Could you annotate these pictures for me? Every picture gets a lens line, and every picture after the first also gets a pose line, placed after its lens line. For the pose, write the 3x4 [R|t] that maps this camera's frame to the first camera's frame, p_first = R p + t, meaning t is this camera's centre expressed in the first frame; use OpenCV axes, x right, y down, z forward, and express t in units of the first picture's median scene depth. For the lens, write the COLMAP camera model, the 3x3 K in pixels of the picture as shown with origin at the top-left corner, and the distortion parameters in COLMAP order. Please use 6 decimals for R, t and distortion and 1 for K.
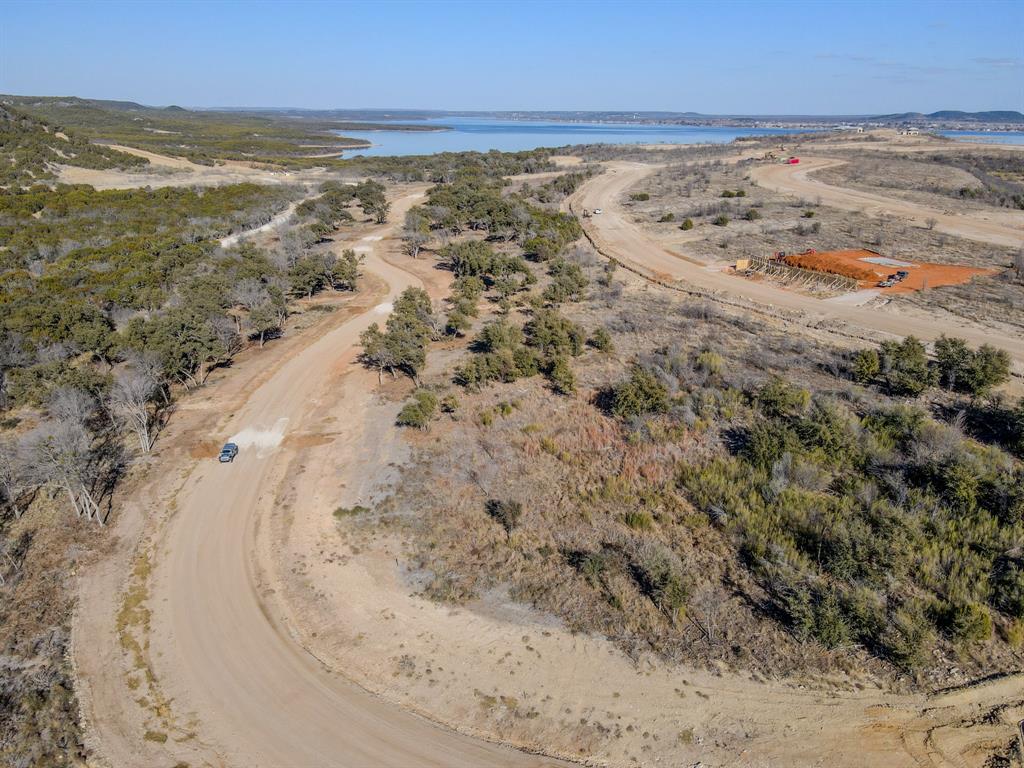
lens RADIAL K [[750.9, 0, 509.7], [0, 750.9, 381.1], [0, 0, 1]] dist [0.021460, 0.000011]
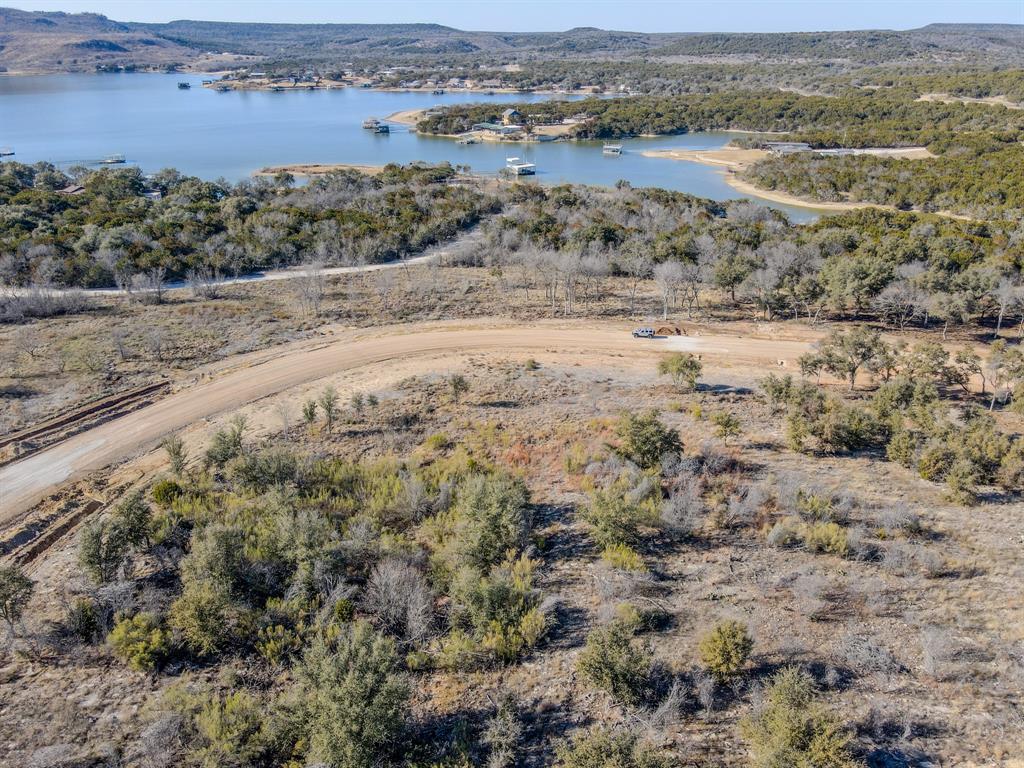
lens RADIAL K [[750.9, 0, 509.7], [0, 750.9, 381.1], [0, 0, 1]] dist [0.021460, 0.000011]
pose [[-0.191799, 0.401814, -0.895410, 0.873445], [-0.337542, 0.829685, 0.444622, -0.336170], [0.921563, 0.387516, -0.023504, 0.837364]]
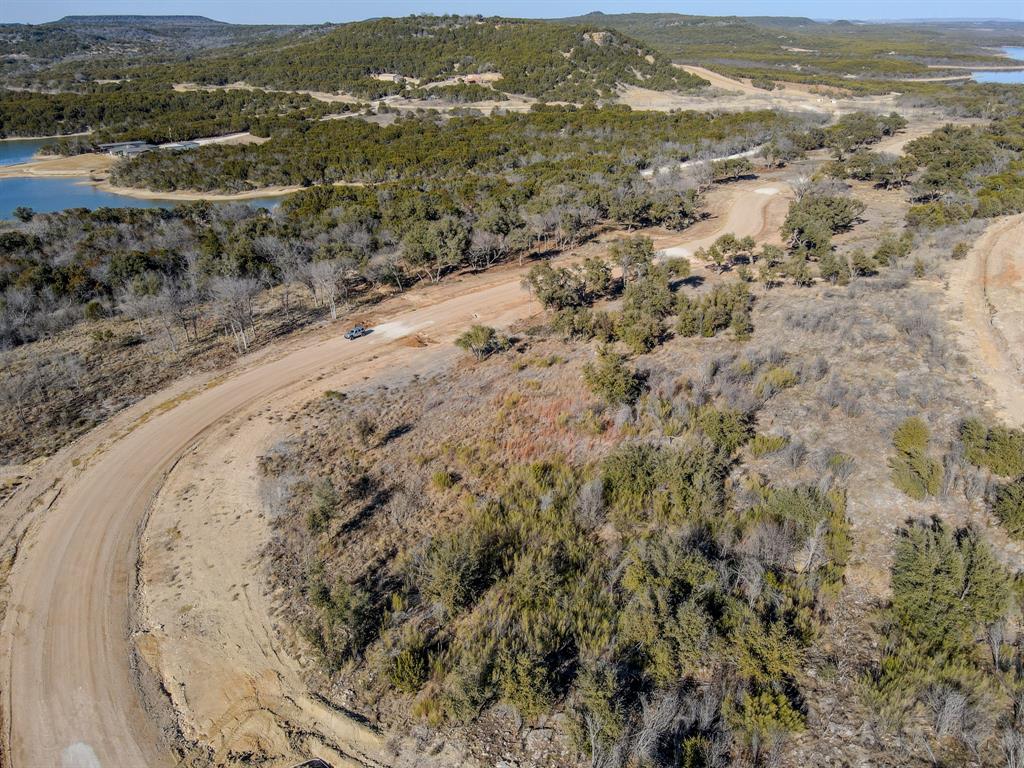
lens RADIAL K [[750.9, 0, 509.7], [0, 750.9, 381.1], [0, 0, 1]] dist [0.021460, 0.000011]
pose [[0.701240, 0.291470, -0.650621, 0.668446], [-0.227153, 0.956391, 0.183626, -0.121210], [0.675769, 0.019024, 0.736868, 0.225887]]
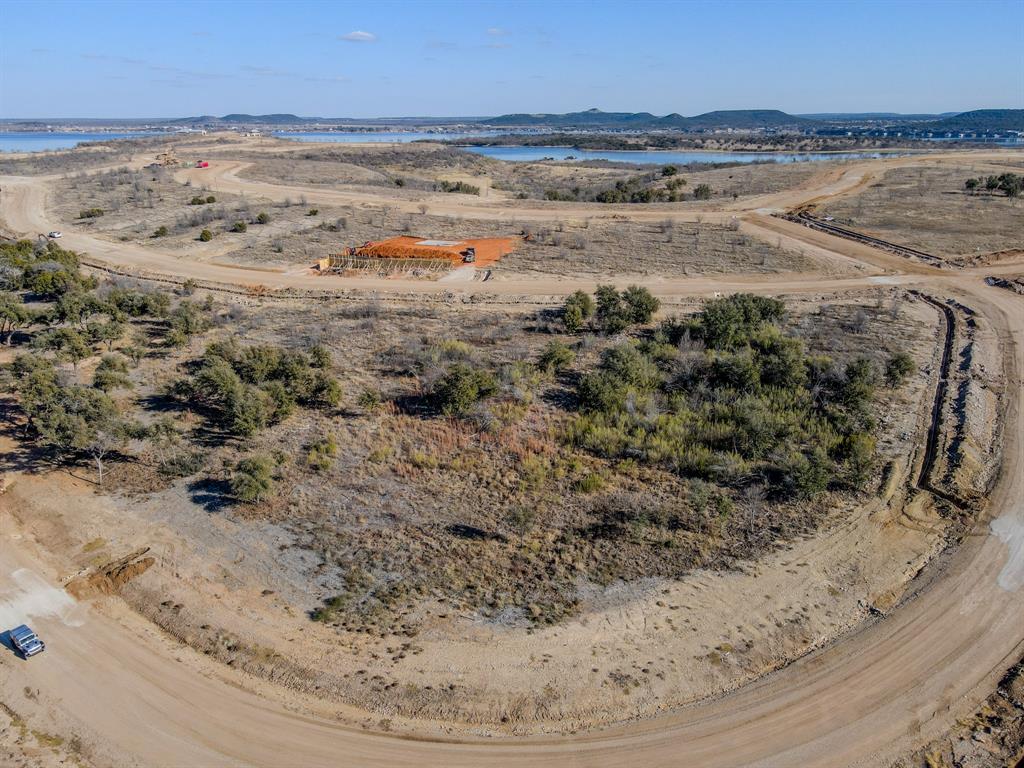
lens RADIAL K [[750.9, 0, 509.7], [0, 750.9, 381.1], [0, 0, 1]] dist [0.021460, 0.000011]
pose [[0.670595, -0.255706, 0.696360, -0.485213], [0.258556, 0.960416, 0.103680, -0.078074], [-0.695307, 0.110521, 0.710165, 0.220488]]
